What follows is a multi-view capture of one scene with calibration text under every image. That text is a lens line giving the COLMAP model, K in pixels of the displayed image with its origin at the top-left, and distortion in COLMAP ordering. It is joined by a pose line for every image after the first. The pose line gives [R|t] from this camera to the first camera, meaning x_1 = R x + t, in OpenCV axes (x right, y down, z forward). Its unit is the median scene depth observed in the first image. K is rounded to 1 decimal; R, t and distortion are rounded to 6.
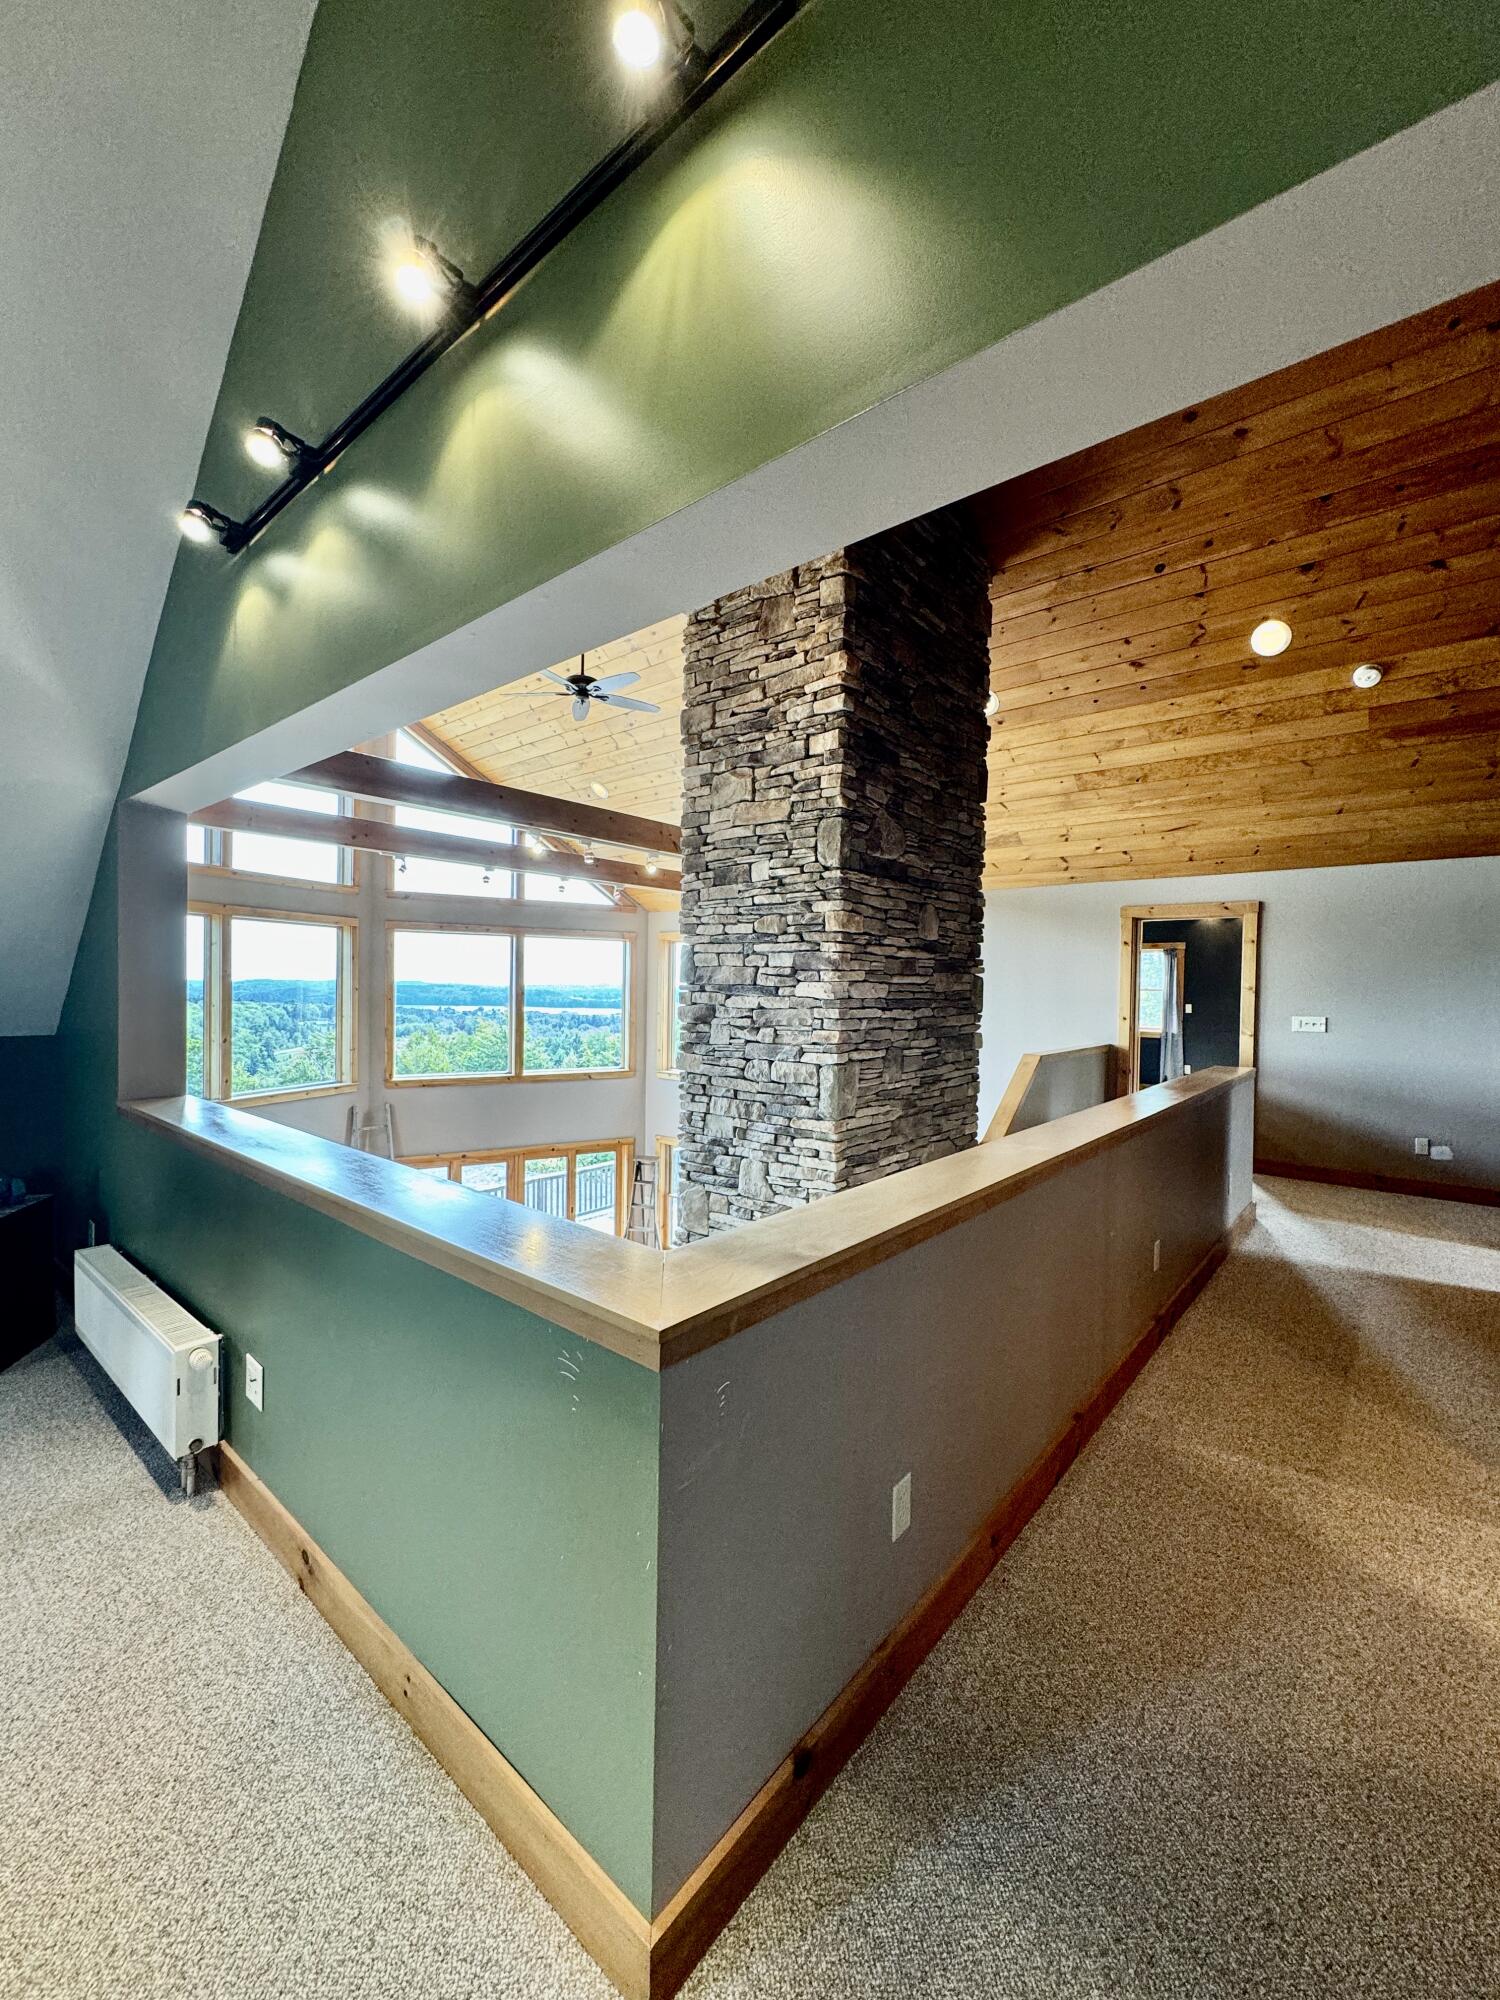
lens RADIAL K [[795.1, 0, 751.9], [0, 795.1, 1001.1], [0, 0, 1]] dist [-0.001474, -0.000568]
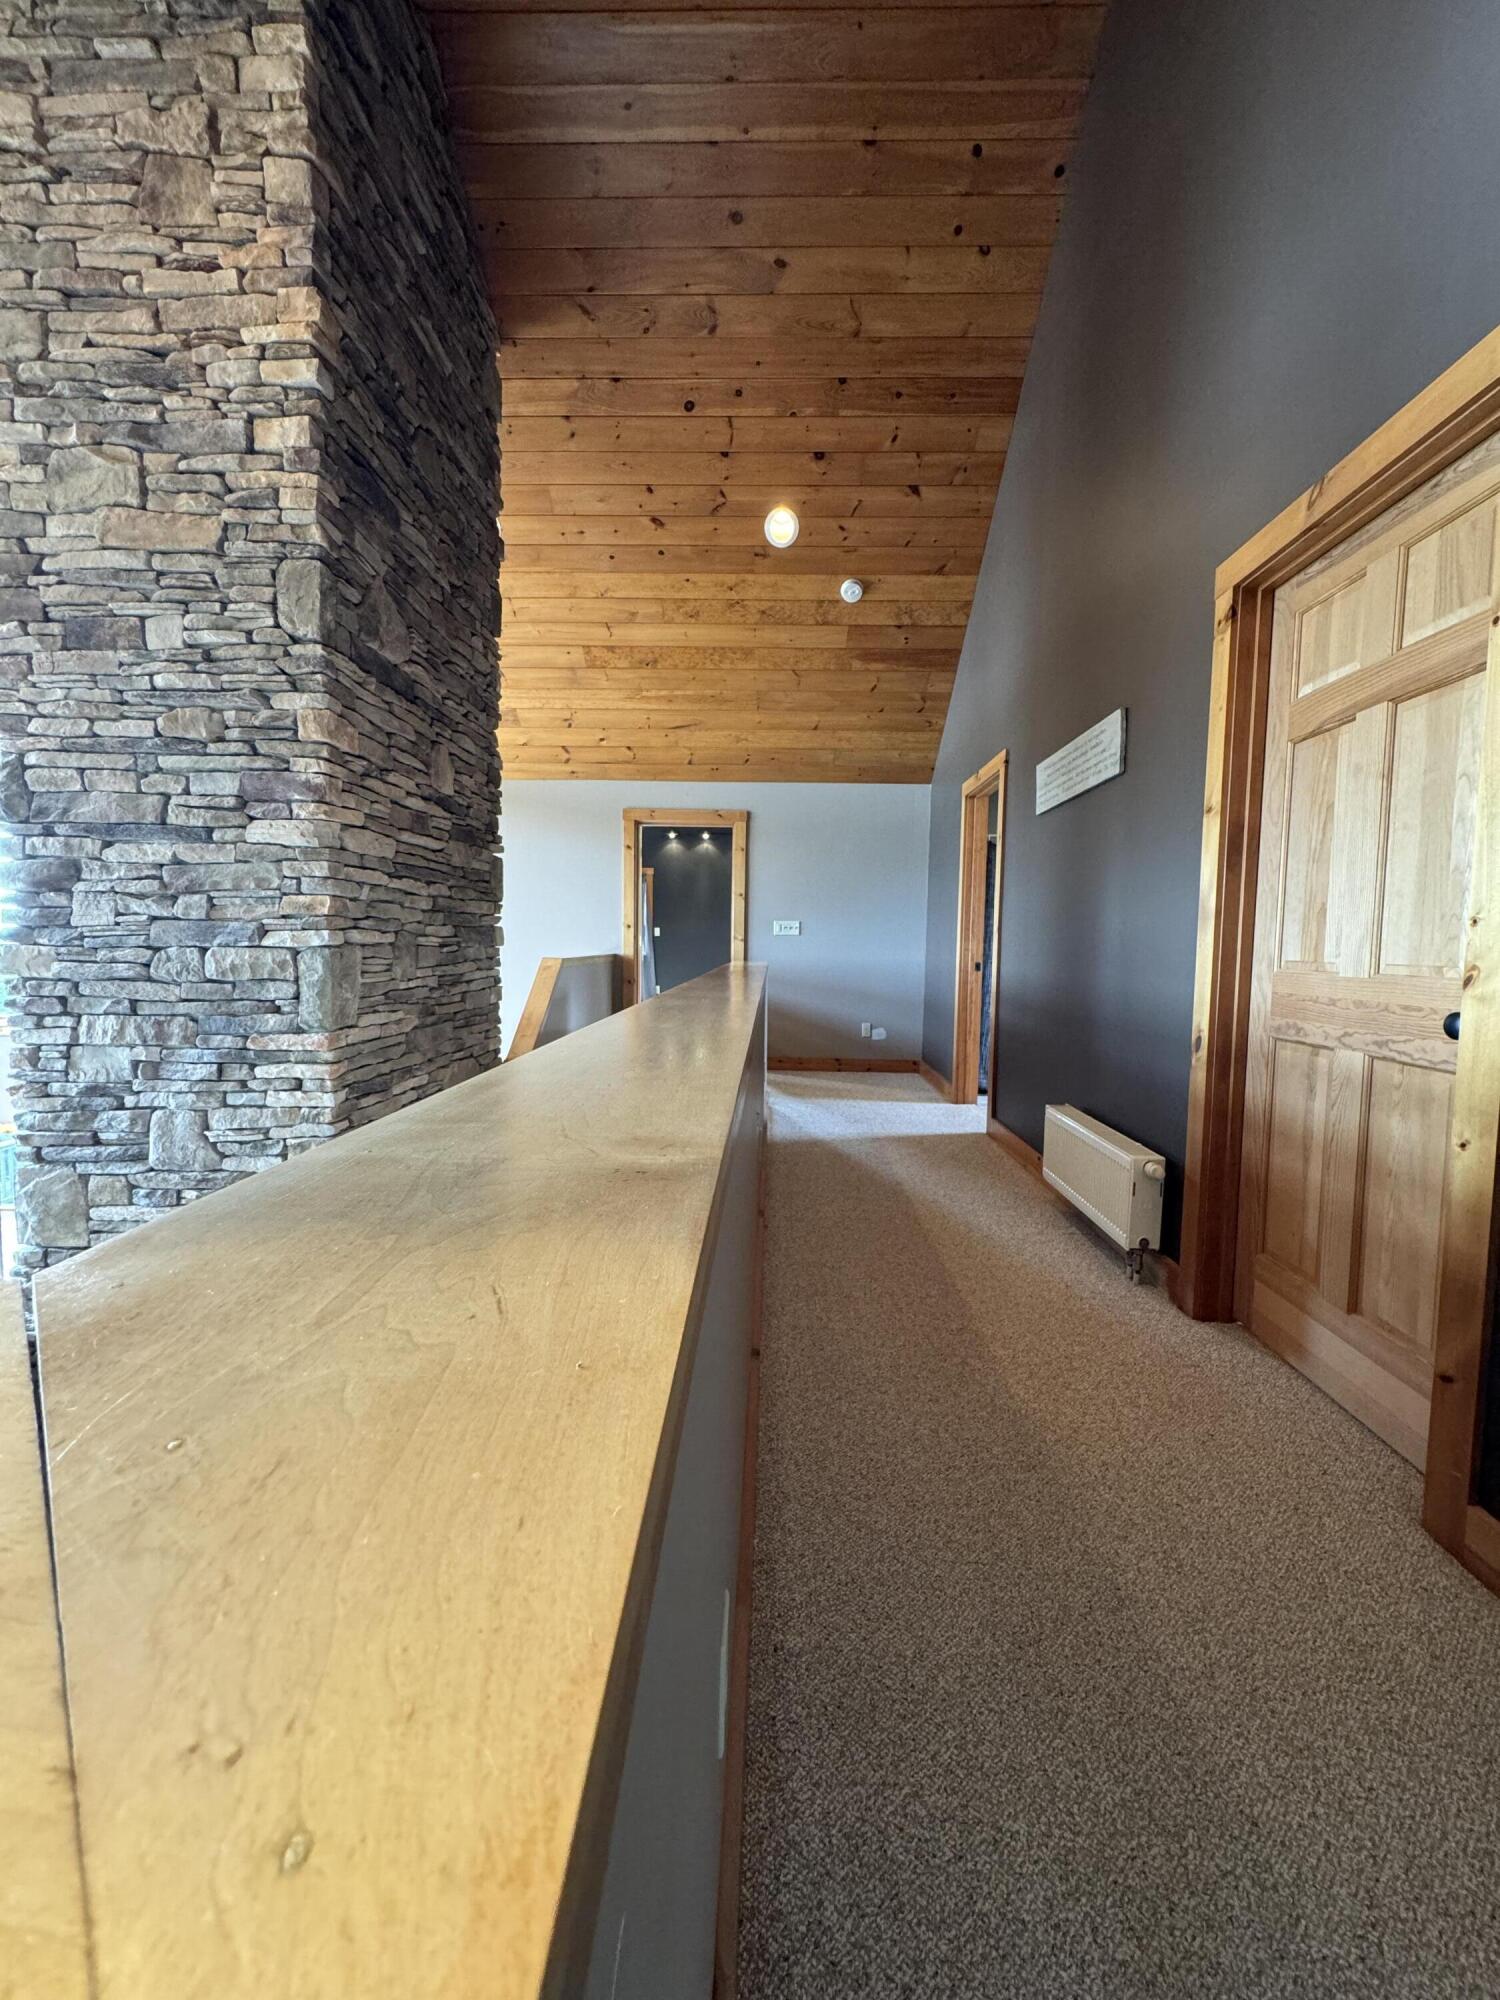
lens RADIAL K [[795.1, 0, 747.7], [0, 795.1, 1002.0], [0, 0, 1]] dist [-0.001474, -0.000568]
pose [[0.783323, -0.048202, 0.619743, -0.028114], [0.007466, 0.997647, 0.068159, 0.073592], [-0.621570, -0.048763, 0.781840, 0.231296]]
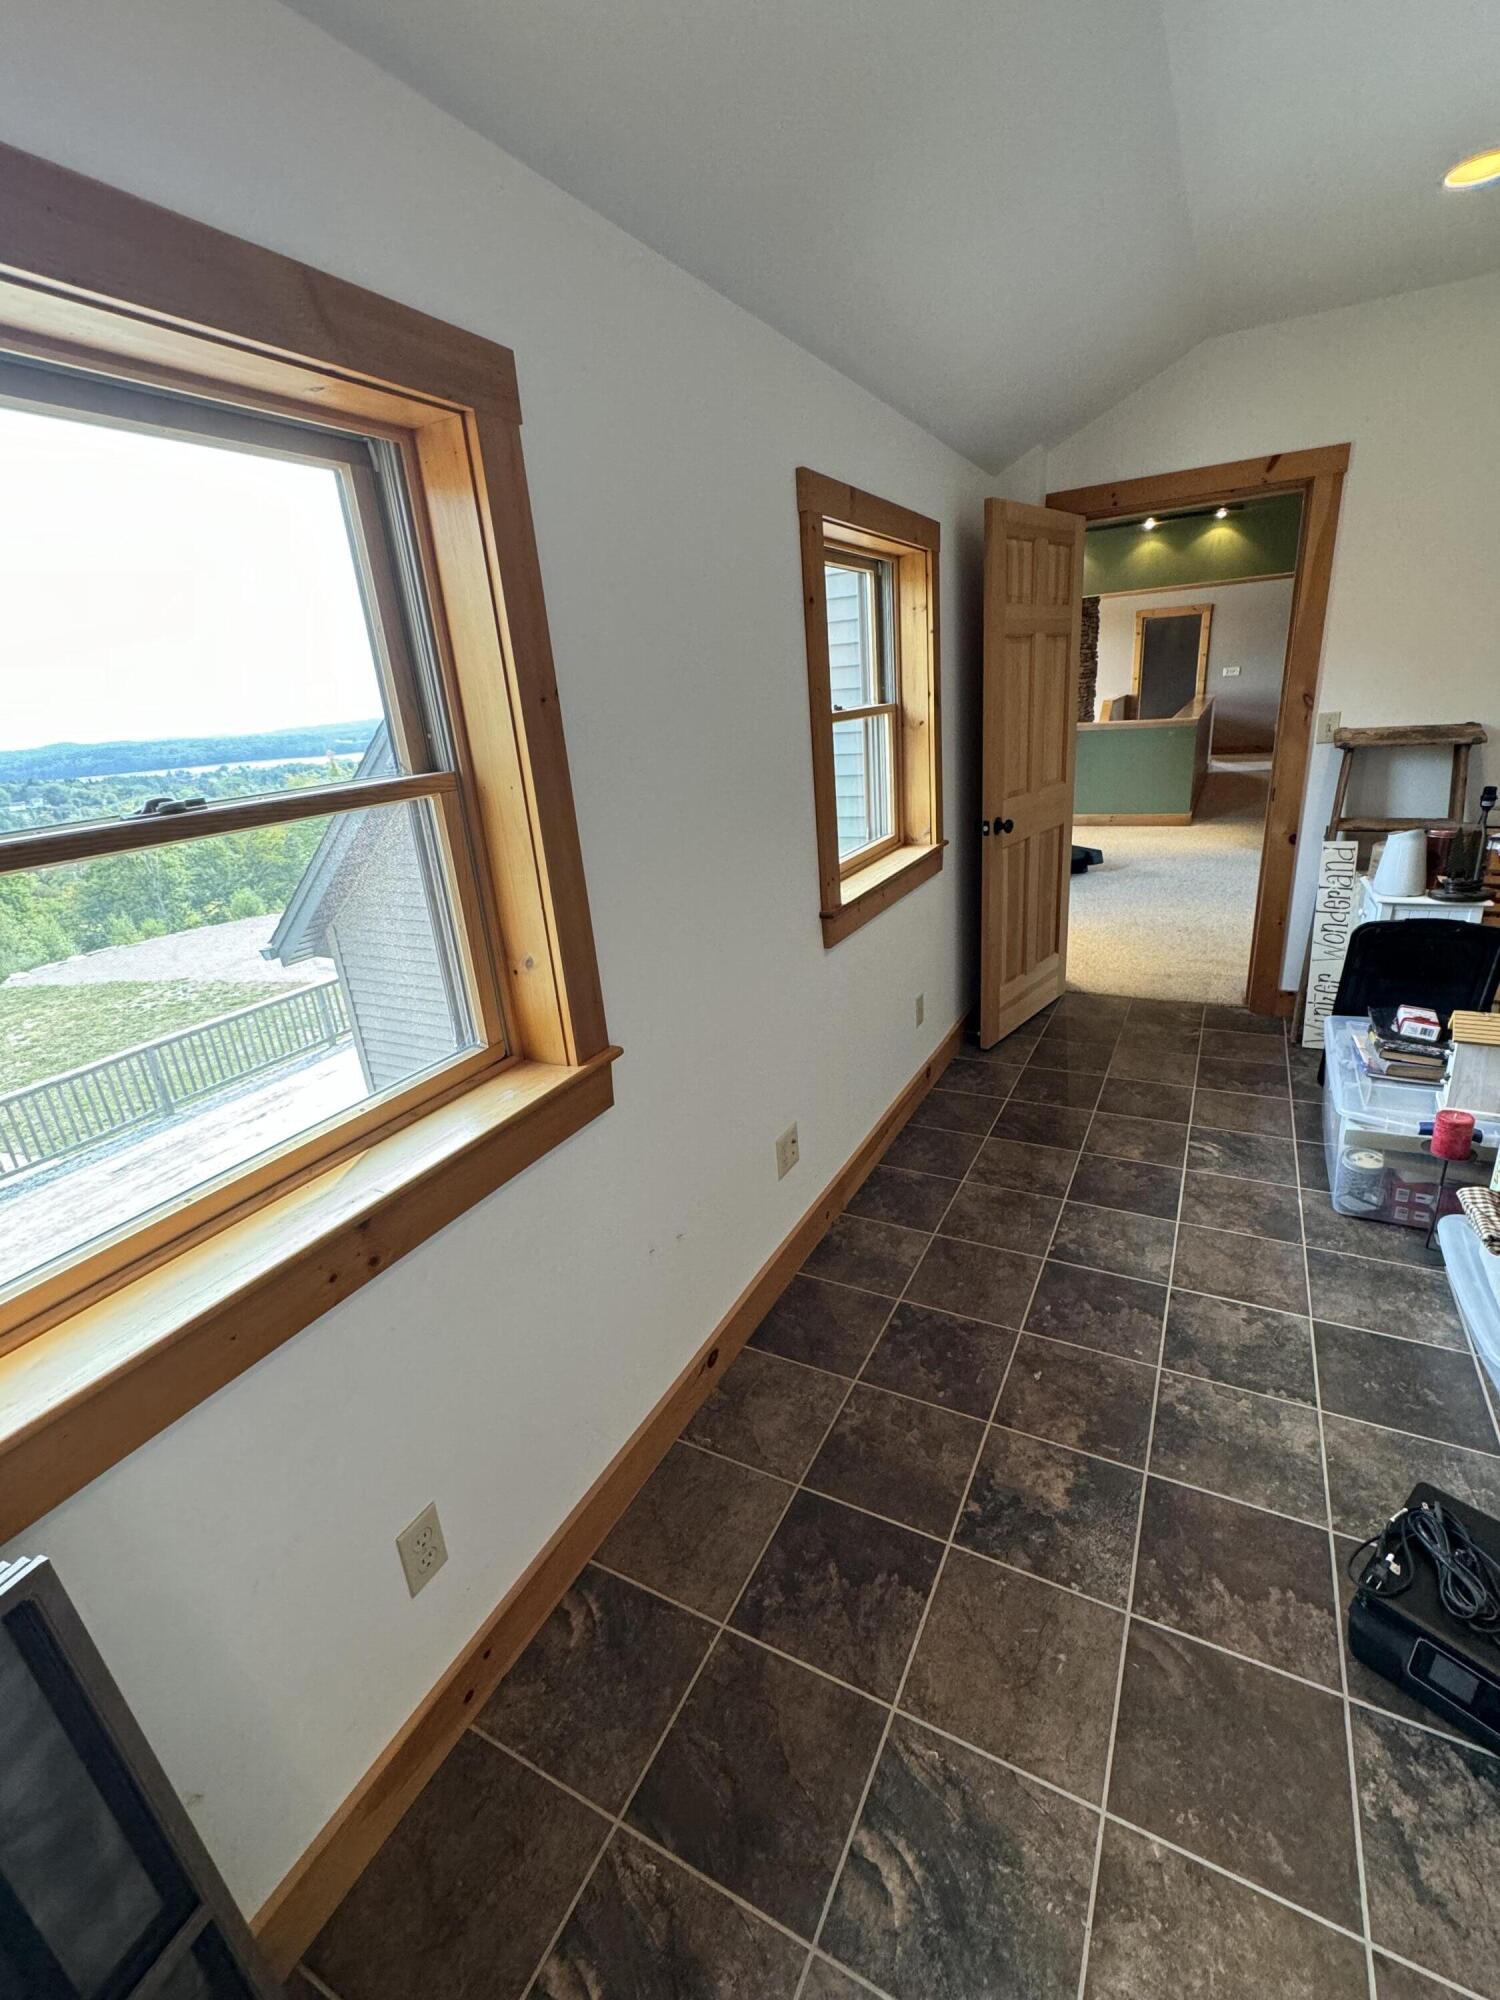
lens RADIAL K [[870.6, 0, 752.6], [0, 870.6, 997.4], [0, 0, 1]] dist [-0.009684, -0.000069]
pose [[0.975001, -0.151942, 0.162132, -1.183605], [0.092931, 0.941624, 0.323586, -0.019291], [-0.201834, -0.300429, 0.932205, -1.278647]]
